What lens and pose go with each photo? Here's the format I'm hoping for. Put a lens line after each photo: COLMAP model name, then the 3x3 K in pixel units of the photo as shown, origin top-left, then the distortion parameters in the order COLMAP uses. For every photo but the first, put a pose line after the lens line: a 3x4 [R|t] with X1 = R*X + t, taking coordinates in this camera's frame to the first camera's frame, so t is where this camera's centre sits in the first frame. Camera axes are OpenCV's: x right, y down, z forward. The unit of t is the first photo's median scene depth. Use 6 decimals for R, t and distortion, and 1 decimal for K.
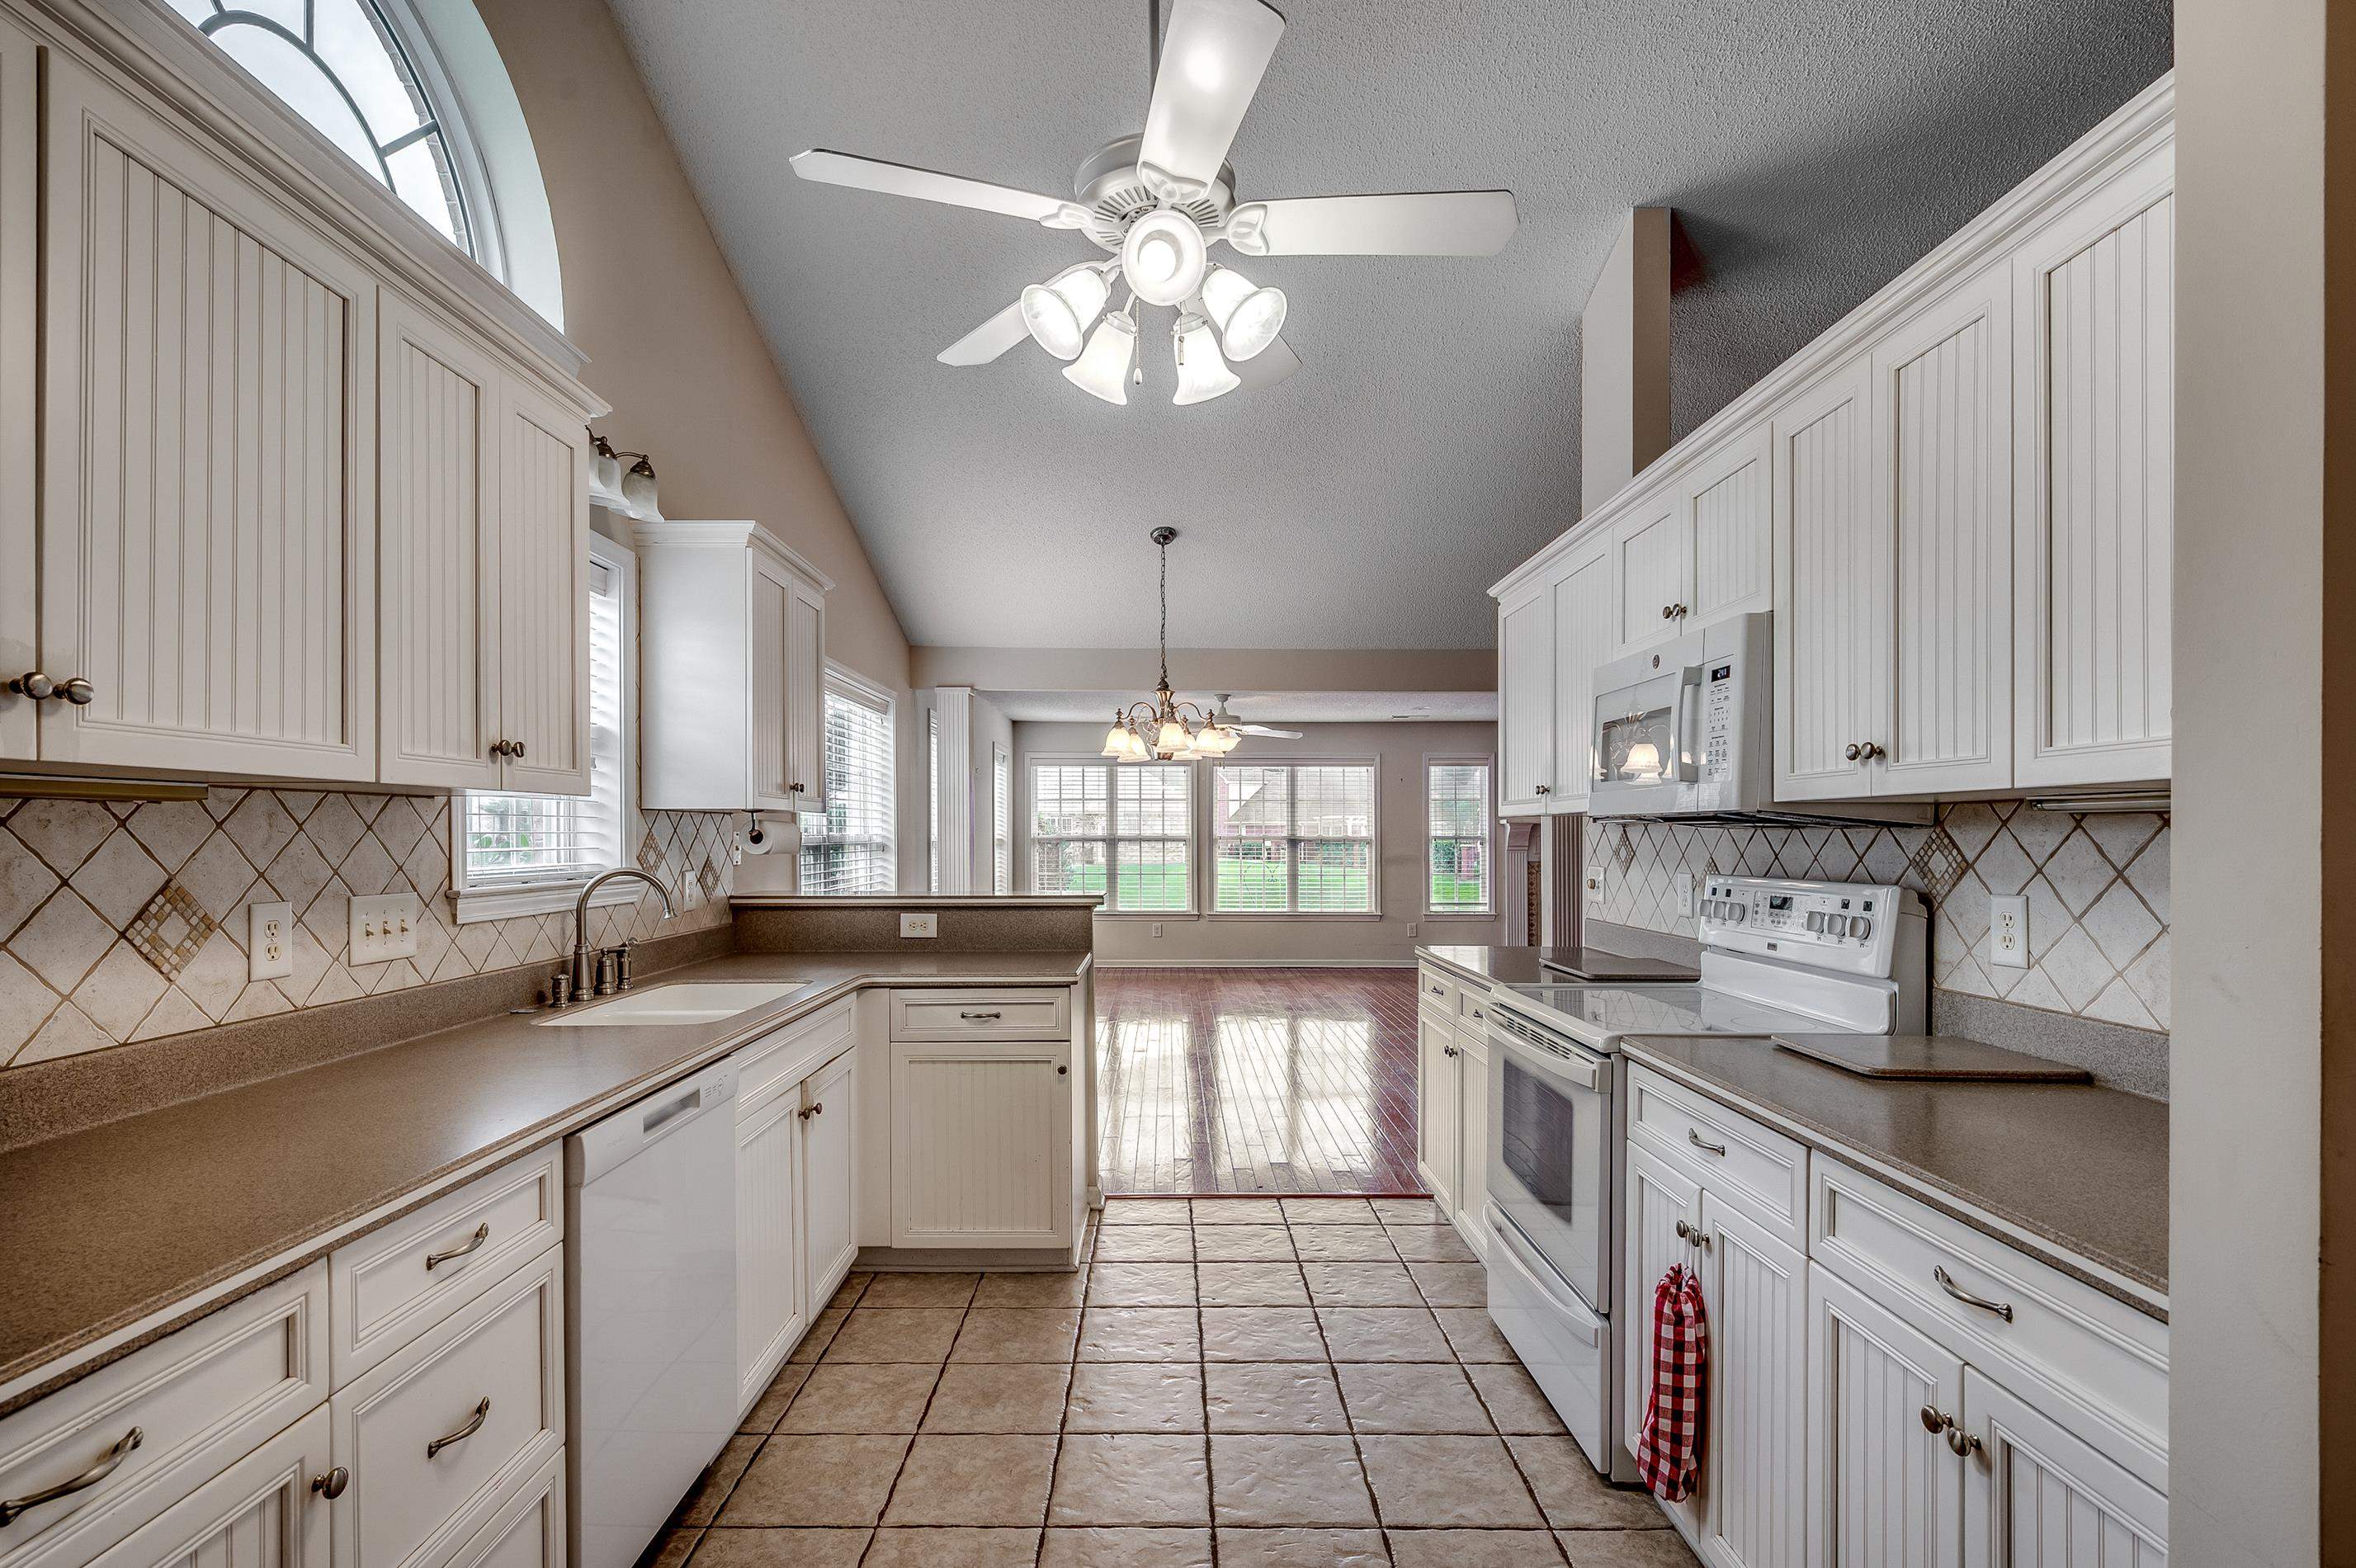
lens RADIAL K [[1103.9, 0, 1148.1], [0, 1103.9, 811.0], [0, 0, 1]] dist [0.034235, 0.000350]
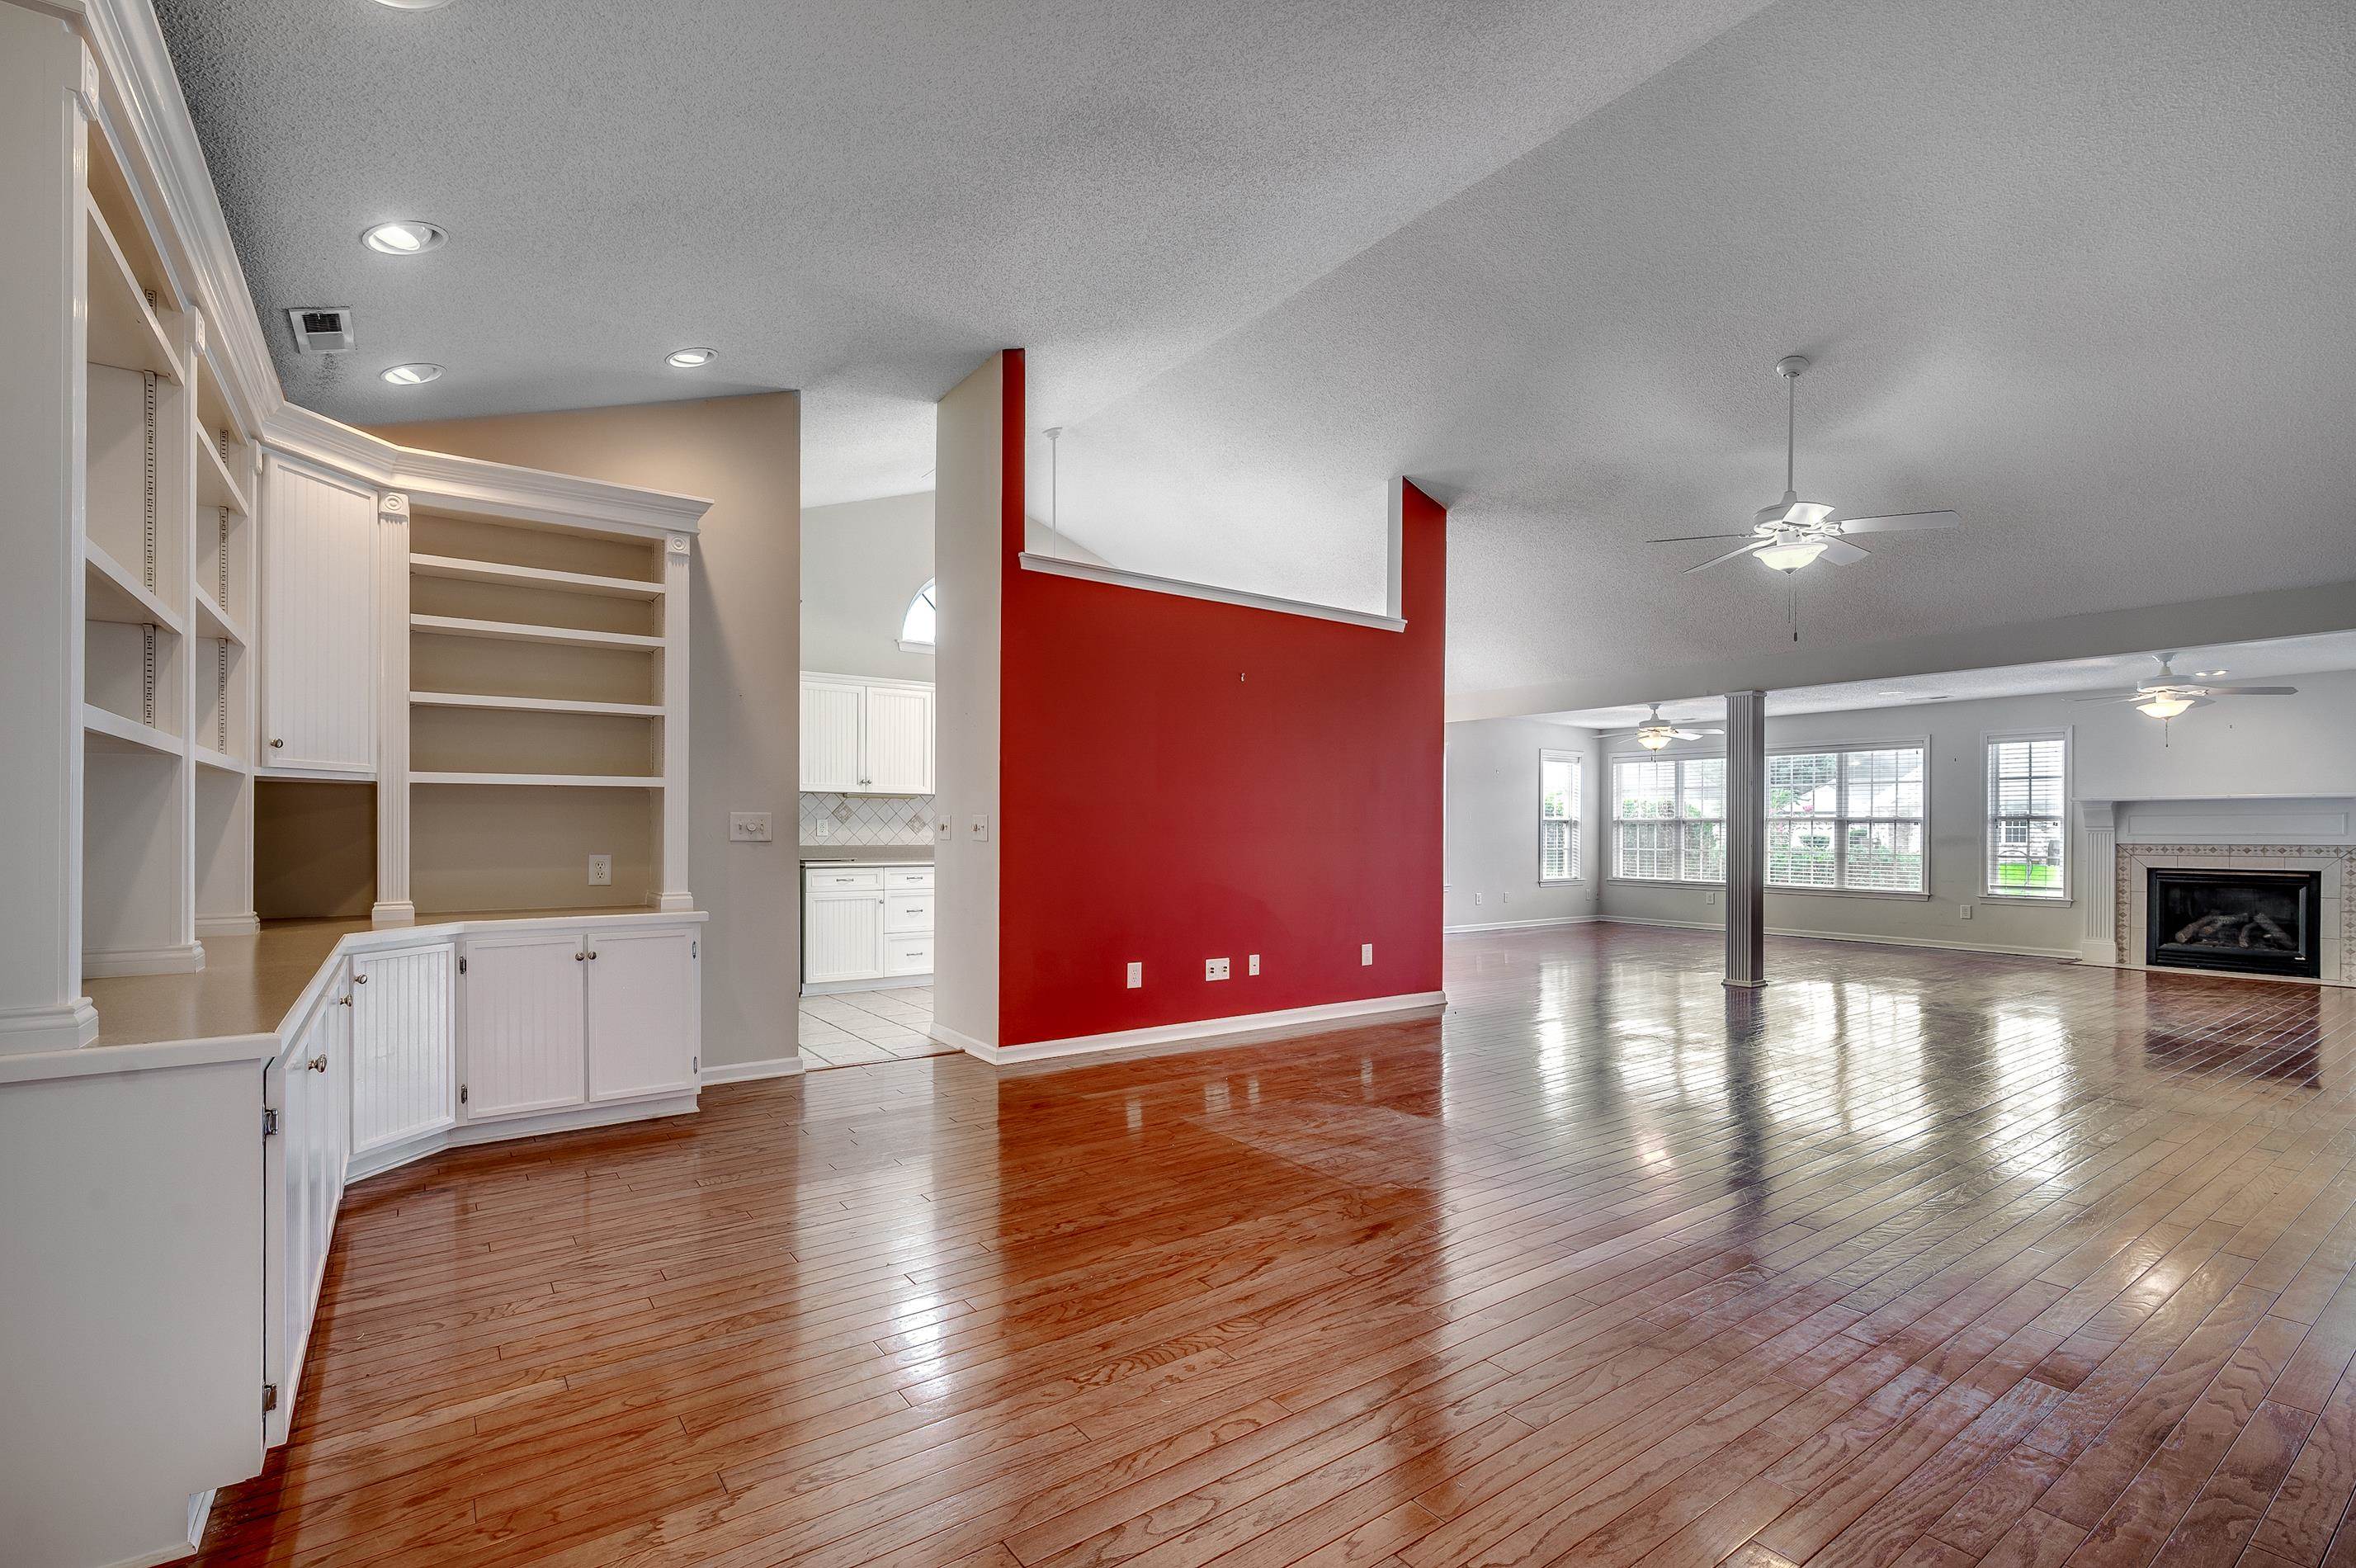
lens RADIAL K [[1058.6, 0, 1173.7], [0, 1058.6, 829.6], [0, 0, 1]] dist [-0.006135, 0.001272]
pose [[0.586339, 0.004233, -0.810054, 2.395827], [0.011724, 0.999837, 0.013711, 0.052086], [0.809981, -0.017536, 0.586194, -0.551839]]
